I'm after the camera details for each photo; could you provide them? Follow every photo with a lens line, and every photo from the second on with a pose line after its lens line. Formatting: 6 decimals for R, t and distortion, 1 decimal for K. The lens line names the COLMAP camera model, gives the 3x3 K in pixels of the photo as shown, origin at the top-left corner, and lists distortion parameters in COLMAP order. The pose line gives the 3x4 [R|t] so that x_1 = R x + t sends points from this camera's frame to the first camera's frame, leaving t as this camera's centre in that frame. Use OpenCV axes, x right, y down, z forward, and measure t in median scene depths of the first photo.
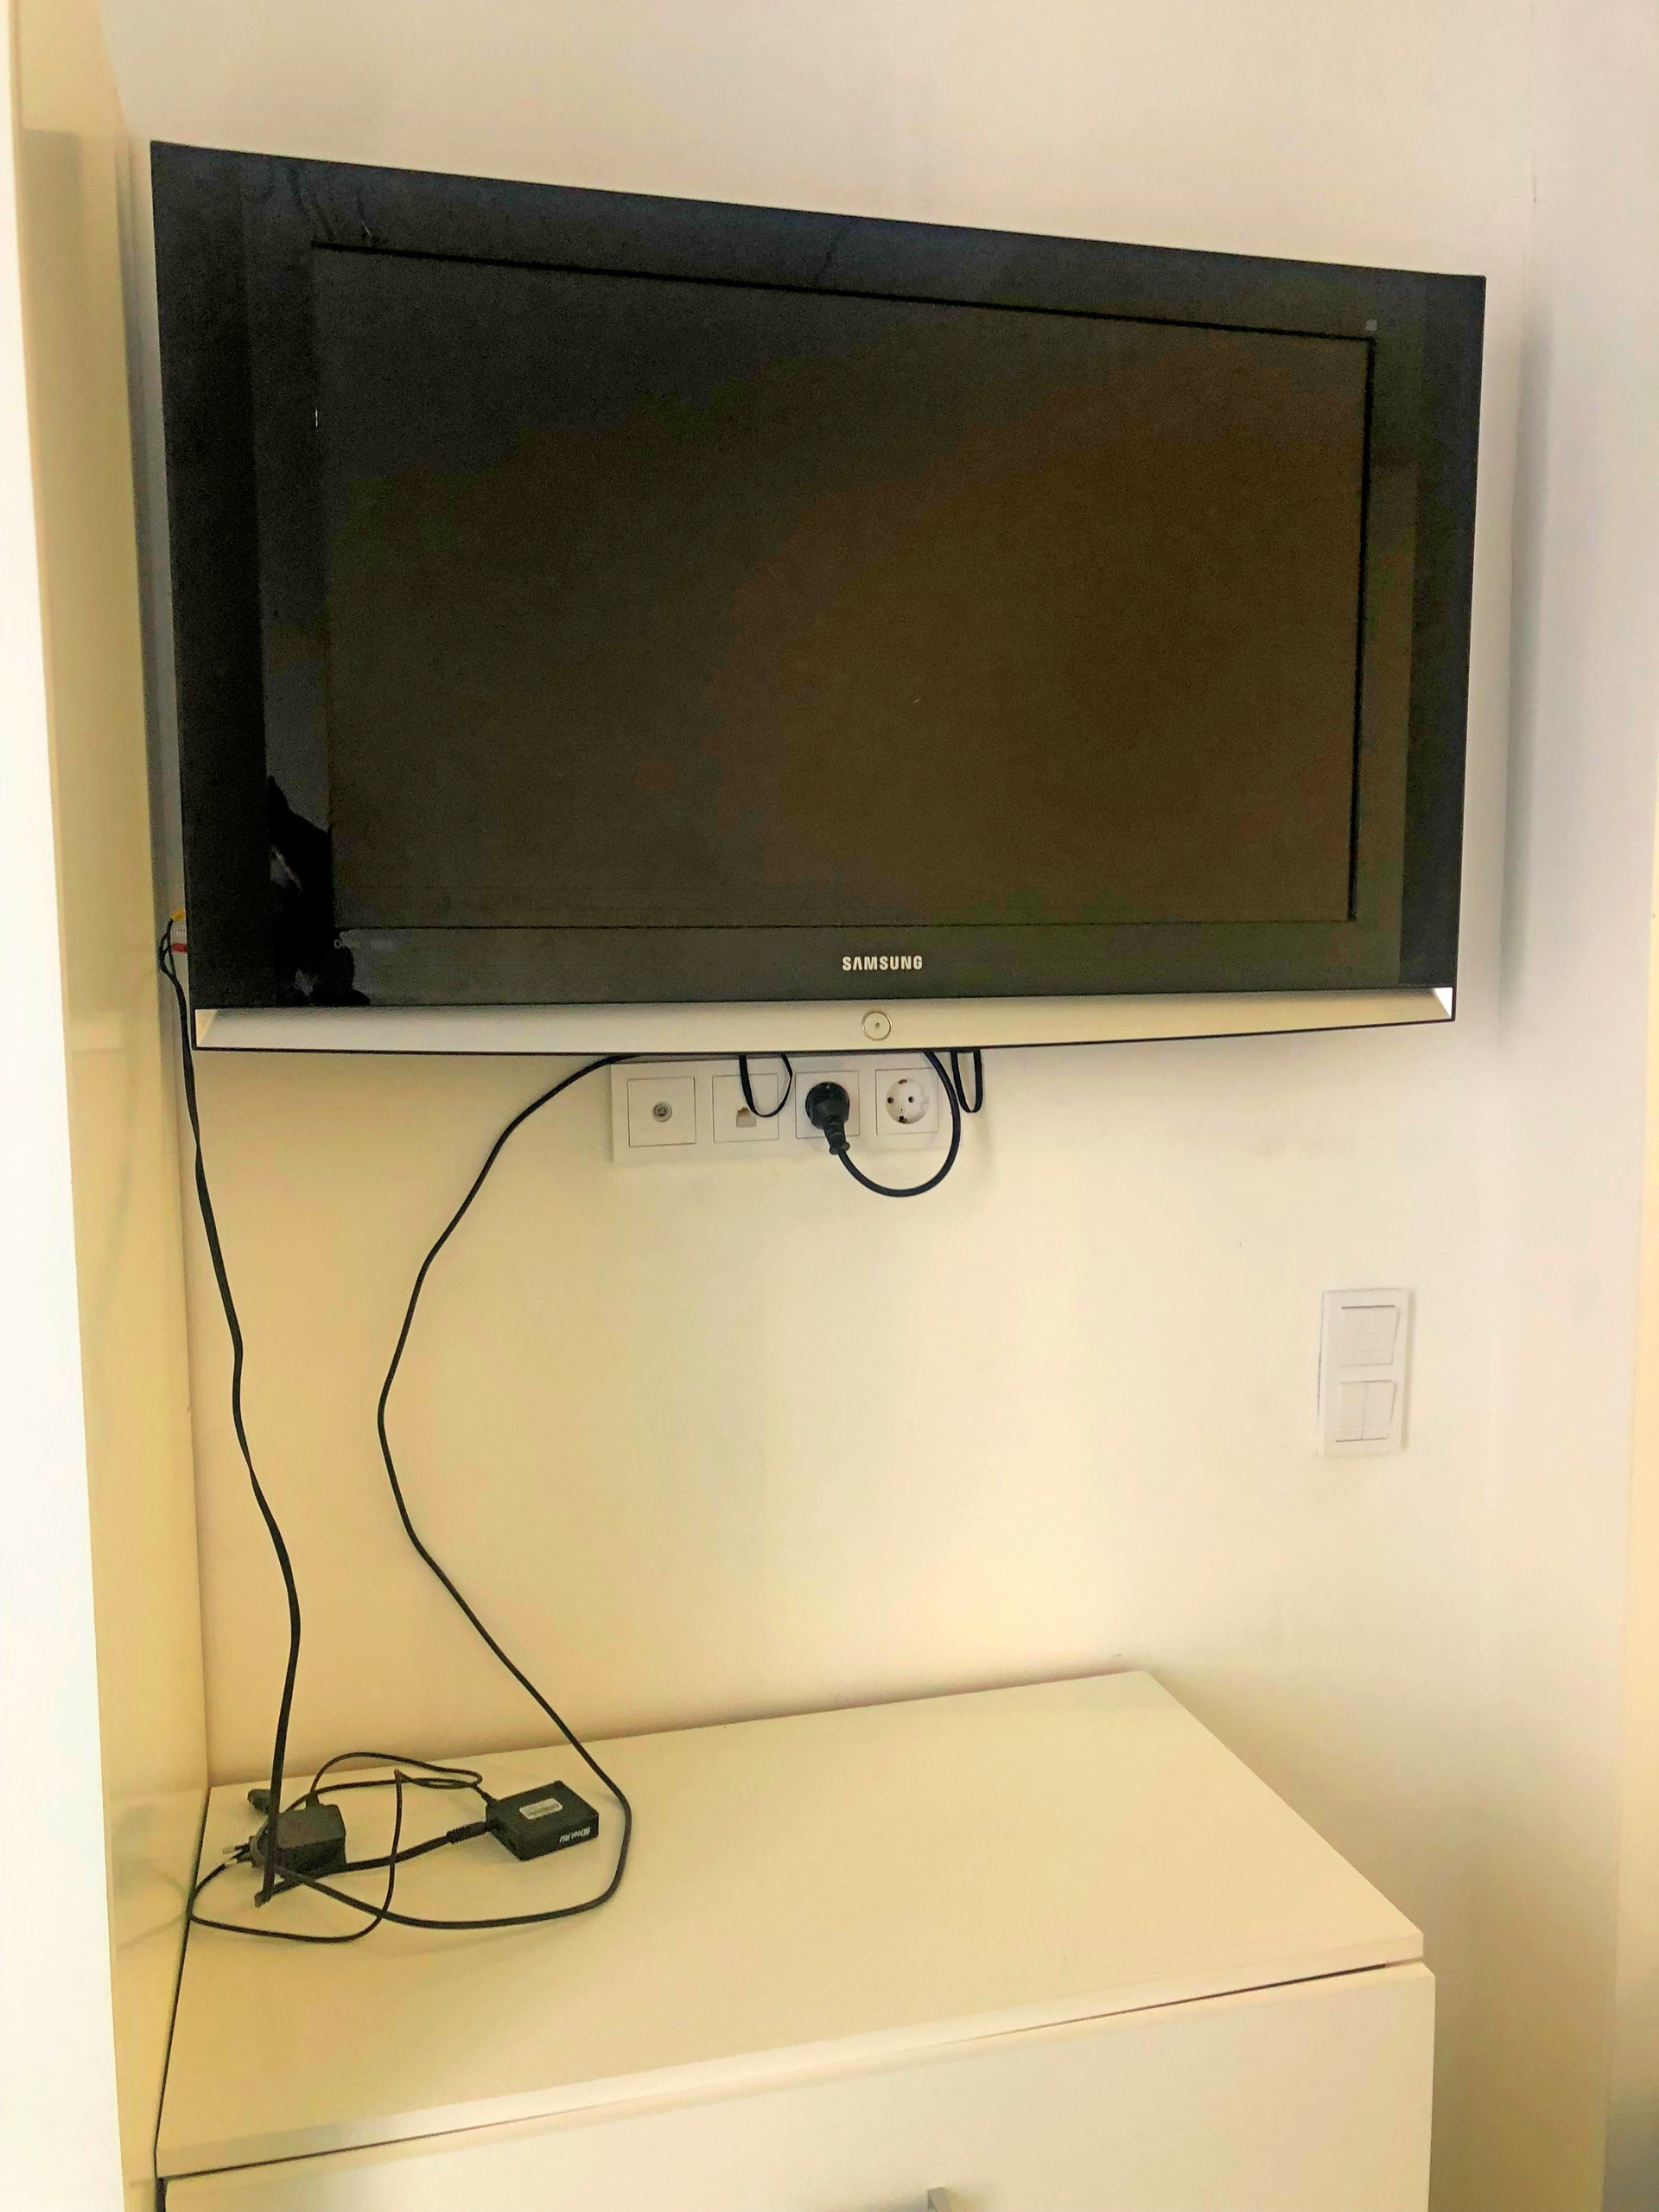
lens RADIAL K [[1820.8, 0, 824.1], [0, 1820.8, 1102.5], [0, 0, 1]] dist [0.015384, -0.009570]
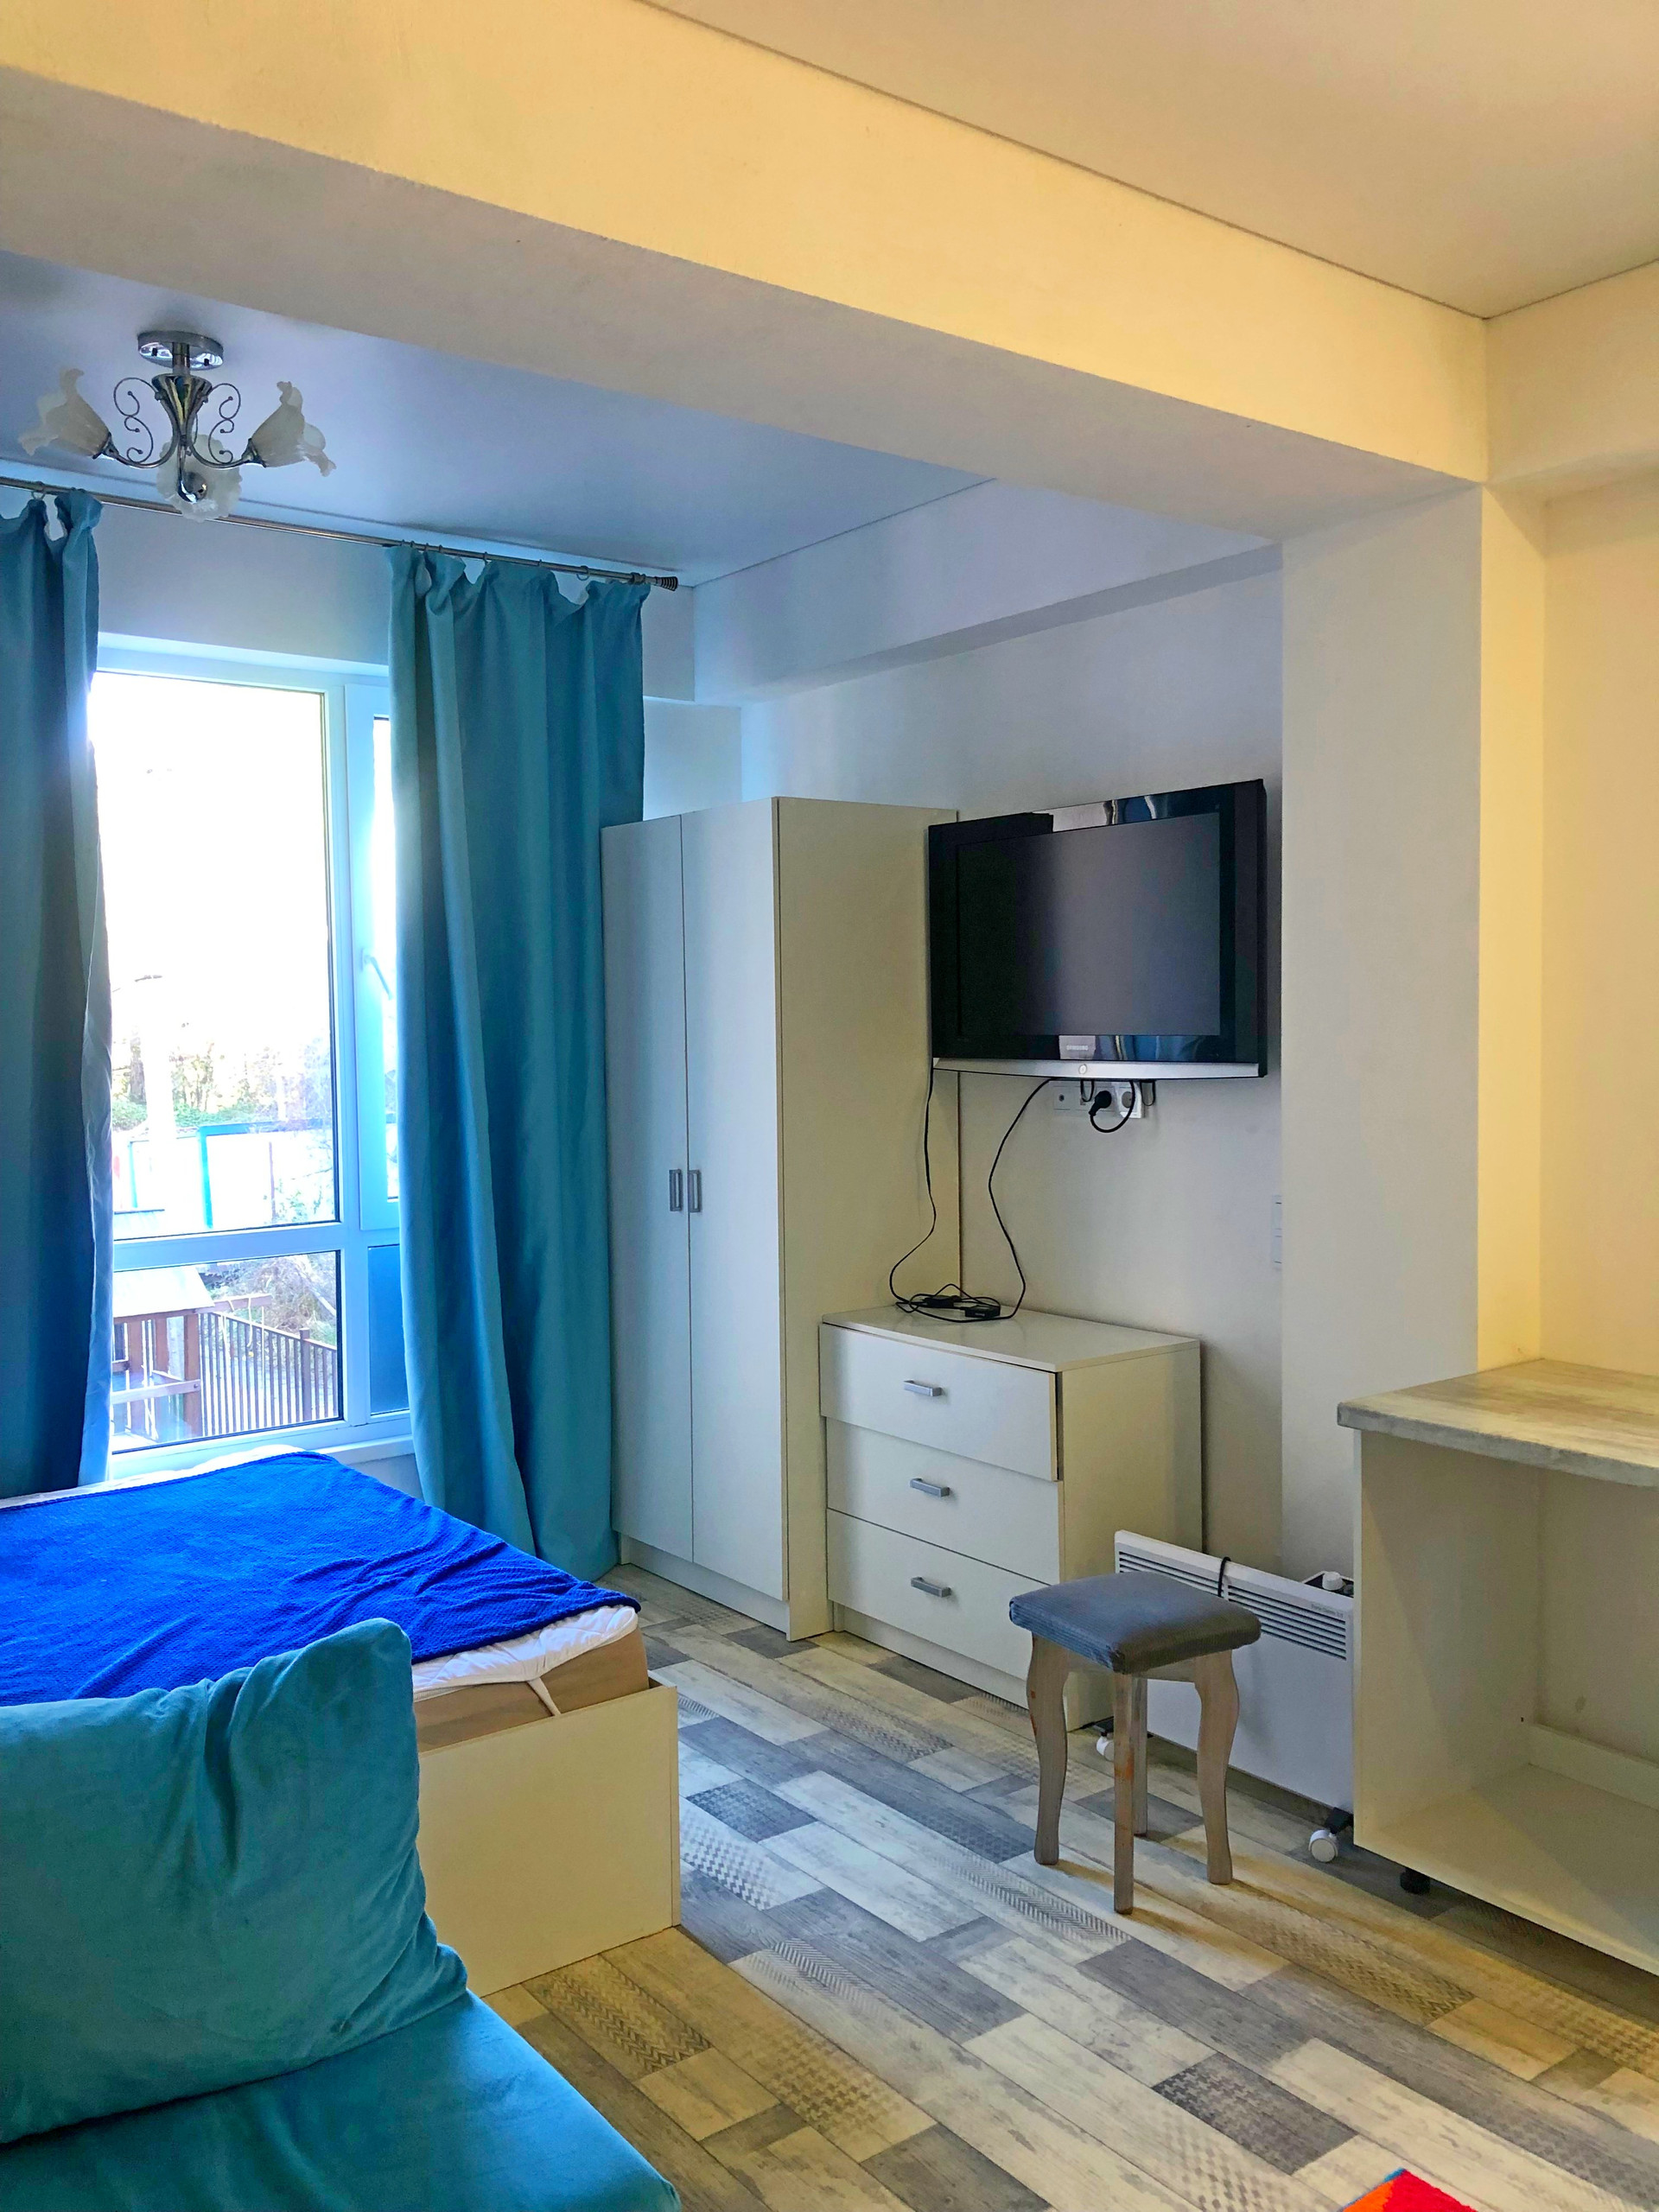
lens RADIAL K [[1820.8, 0, 824.1], [0, 1820.8, 1102.5], [0, 0, 1]] dist [0.015384, -0.009570]
pose [[0.368199, 0.044455, -0.928684, 2.458723], [-0.097940, 0.995153, 0.008806, 0.023779], [0.924574, 0.087713, 0.370768, -0.428969]]
